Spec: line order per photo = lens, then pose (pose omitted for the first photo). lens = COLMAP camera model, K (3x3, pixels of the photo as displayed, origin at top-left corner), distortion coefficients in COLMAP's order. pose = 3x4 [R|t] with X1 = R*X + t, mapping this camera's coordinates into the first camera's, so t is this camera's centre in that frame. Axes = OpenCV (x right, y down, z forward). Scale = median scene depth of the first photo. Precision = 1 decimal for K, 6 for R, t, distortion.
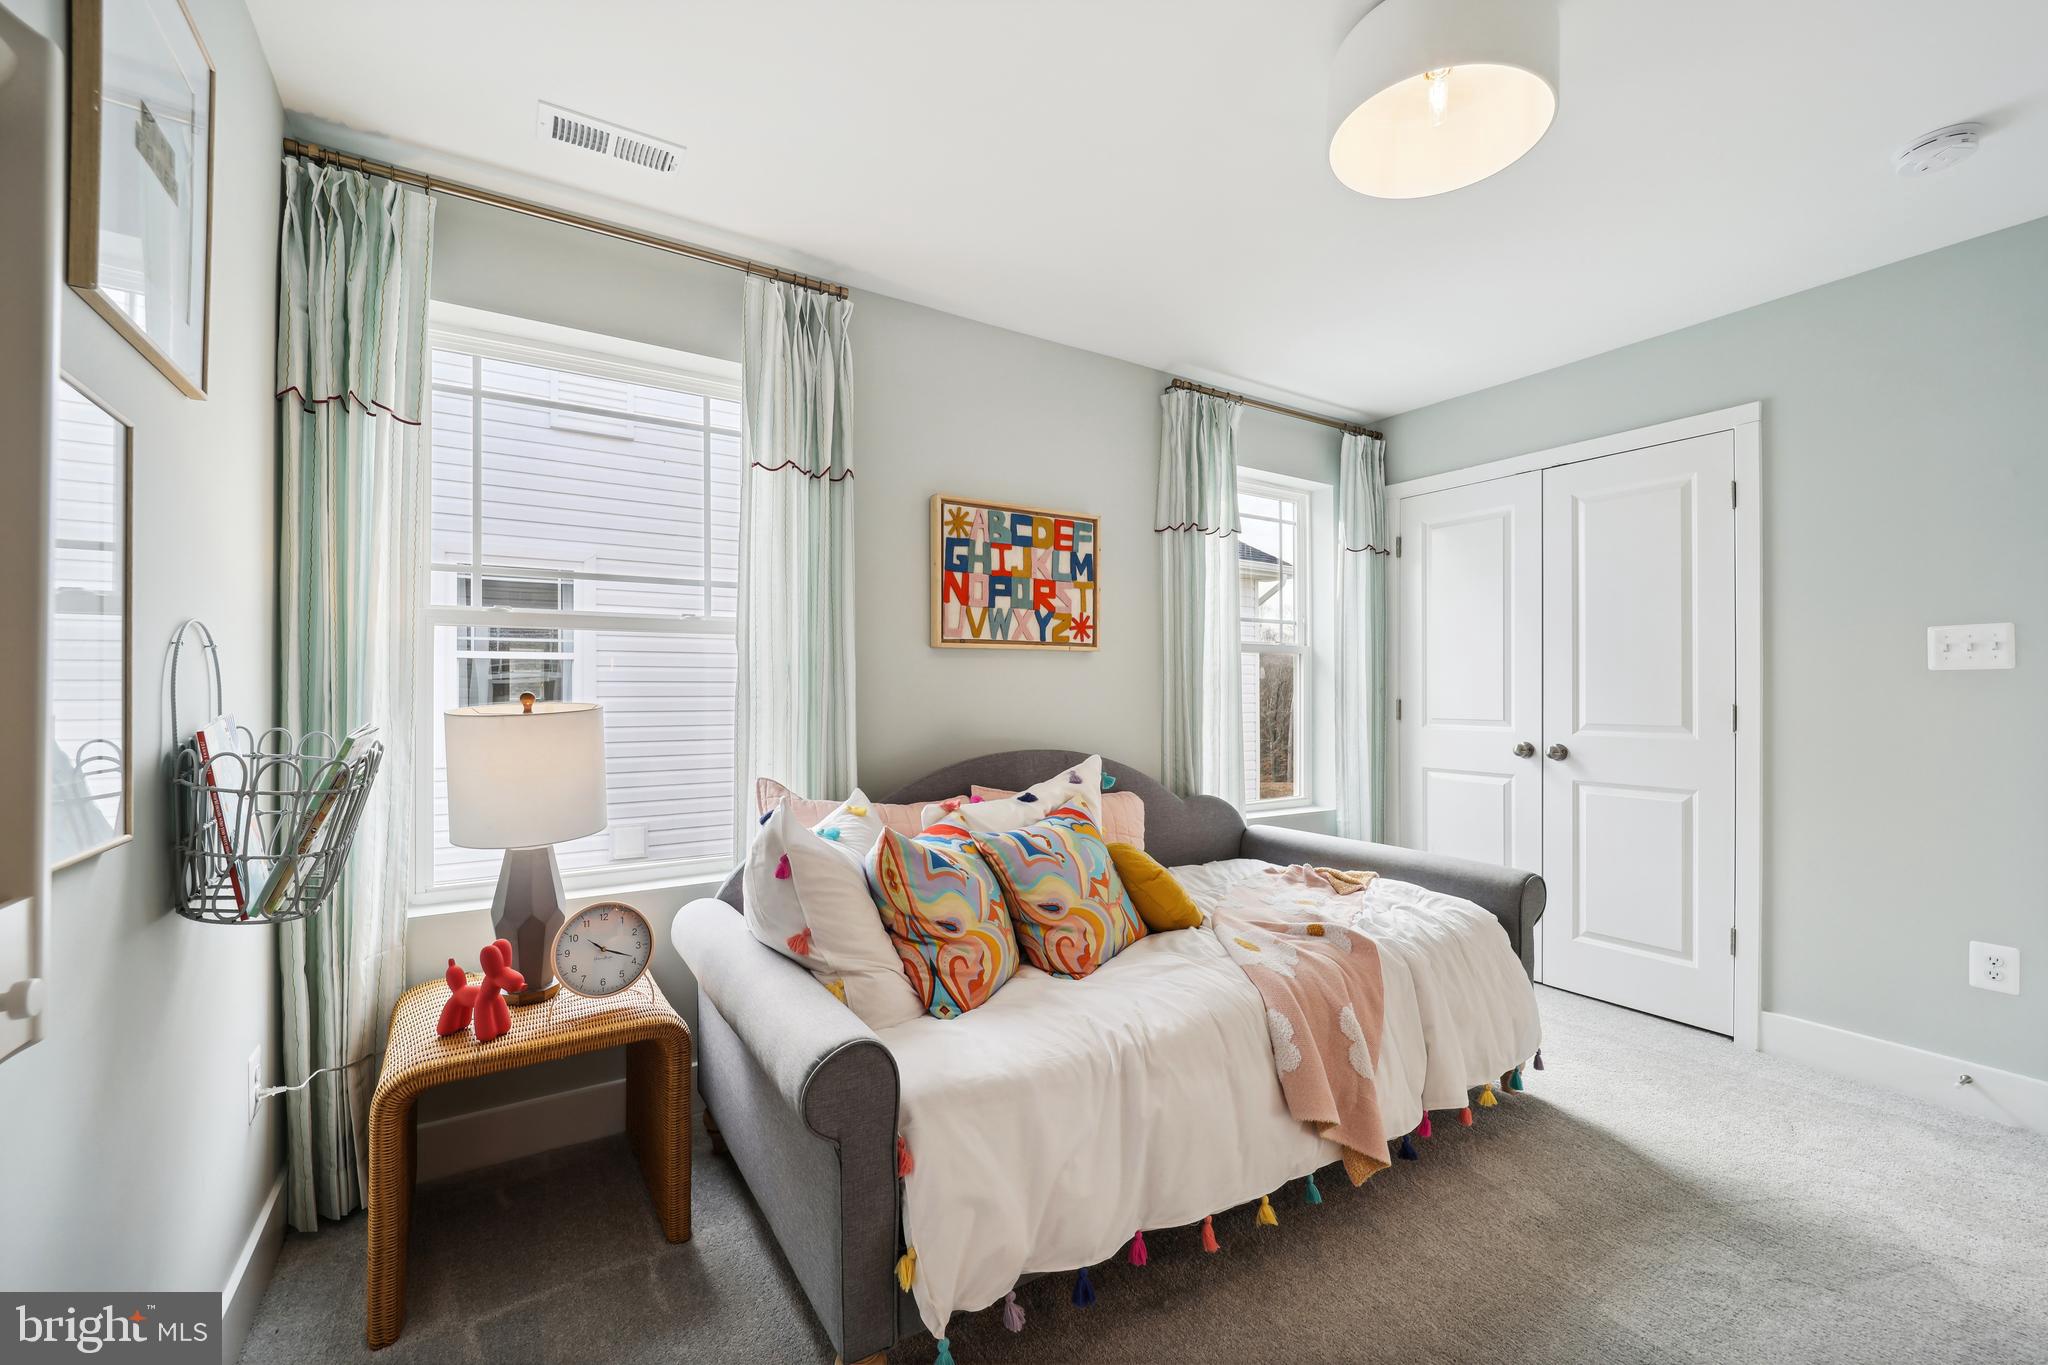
lens RADIAL K [[957.1, 0, 1024.8], [0, 957.1, 685.7], [0, 0, 1]] dist [0.001805, 0.000317]
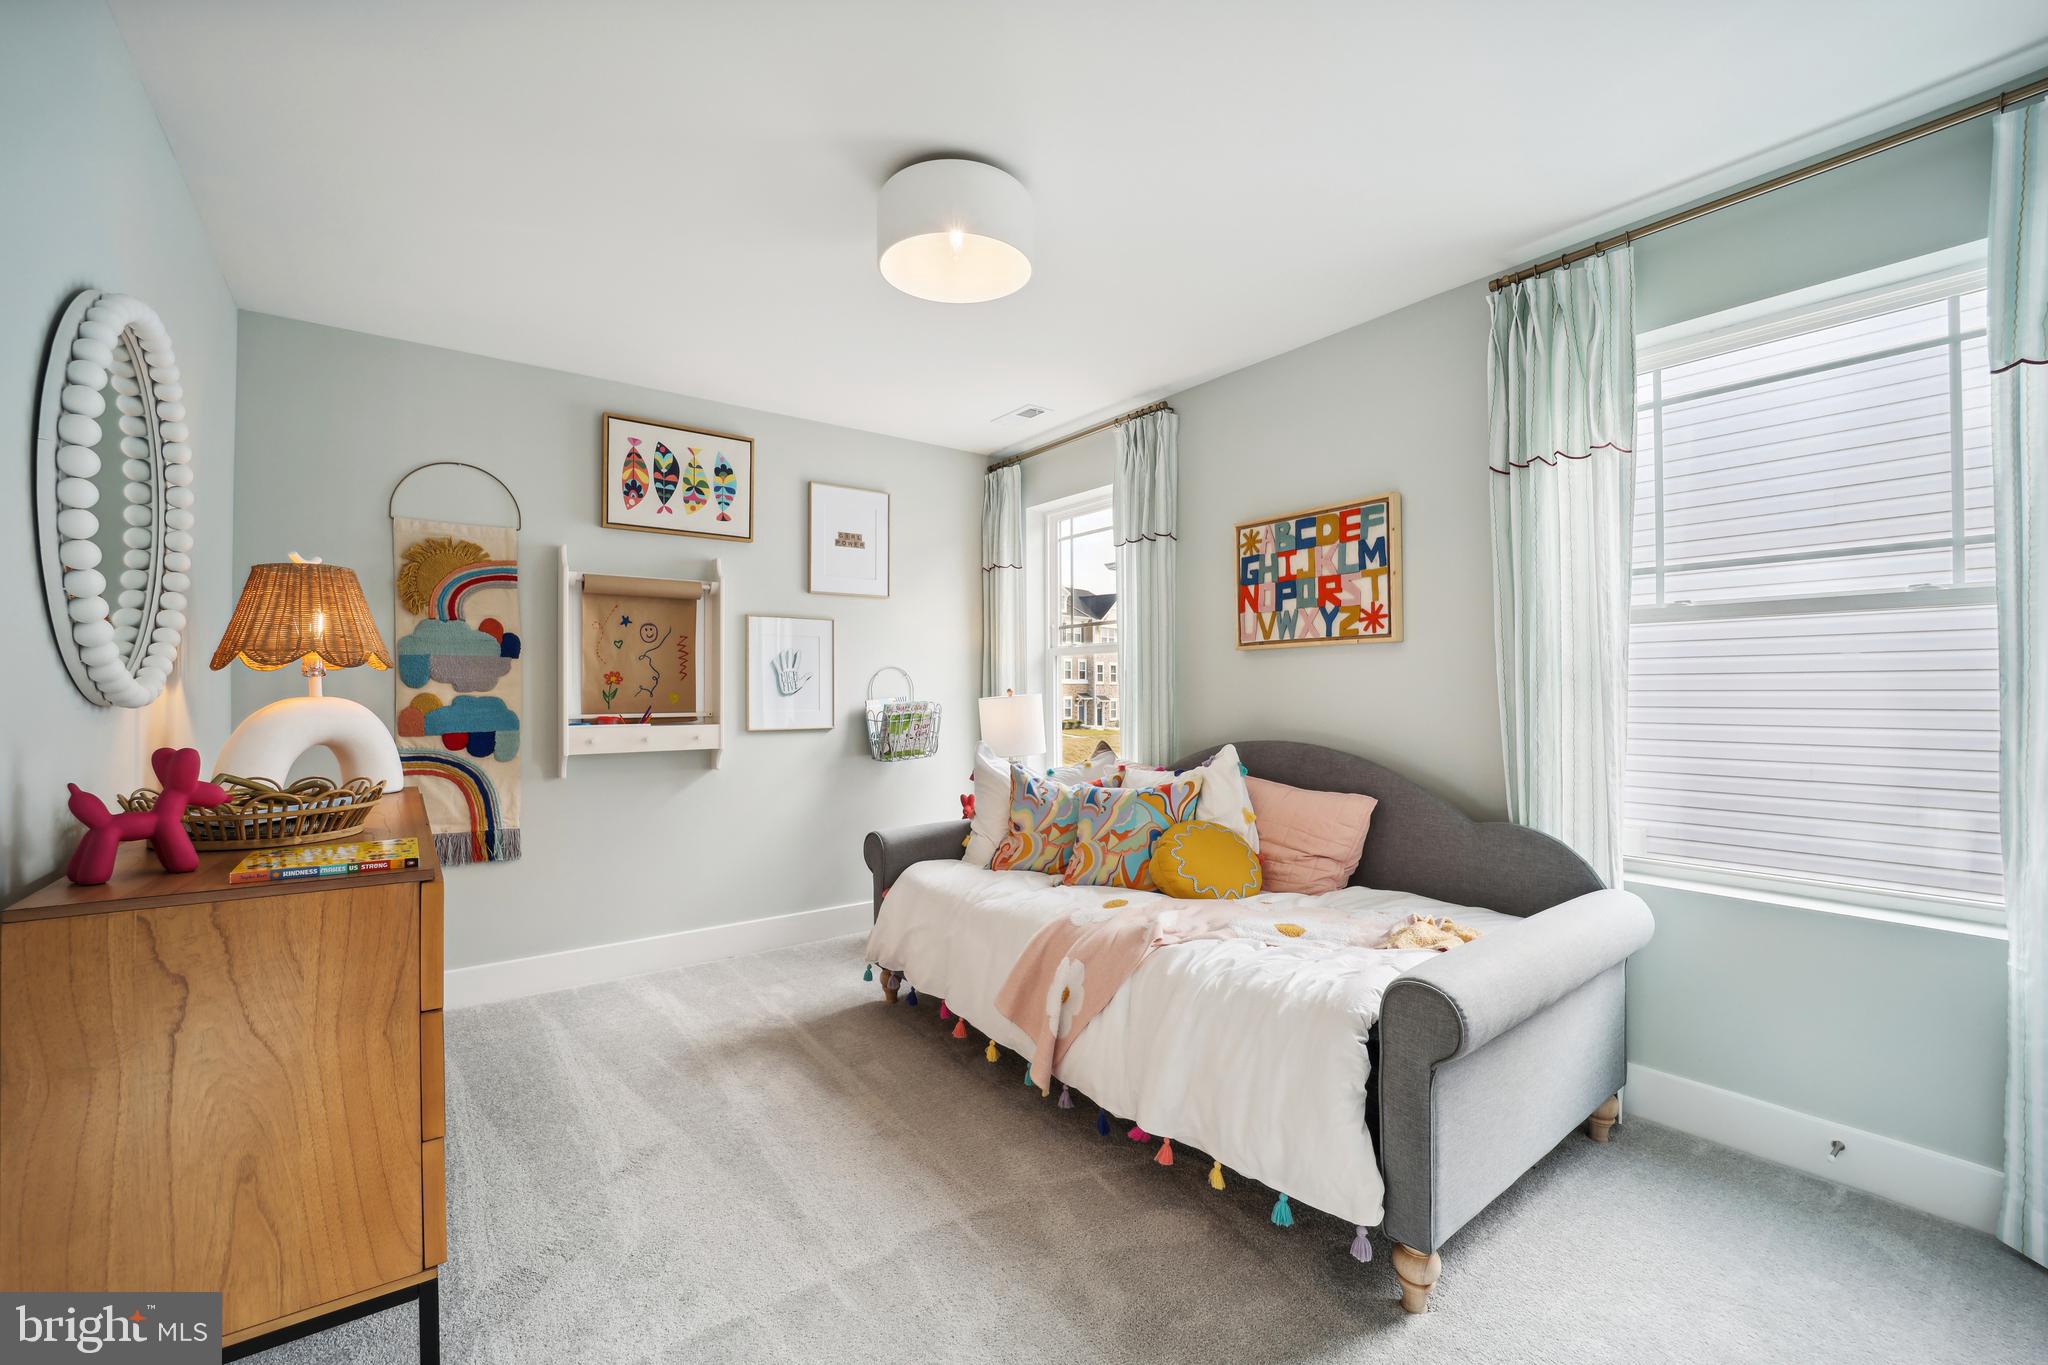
lens RADIAL K [[836.6, 0, 1027.0], [0, 836.6, 683.9], [0, 0, 1]] dist [0.000096, 0.000010]
pose [[0.028419, -0.004827, -0.999584, 0.896626], [0.013107, 0.999904, -0.004456, 0.003197], [0.999510, -0.012975, 0.028480, 0.659057]]
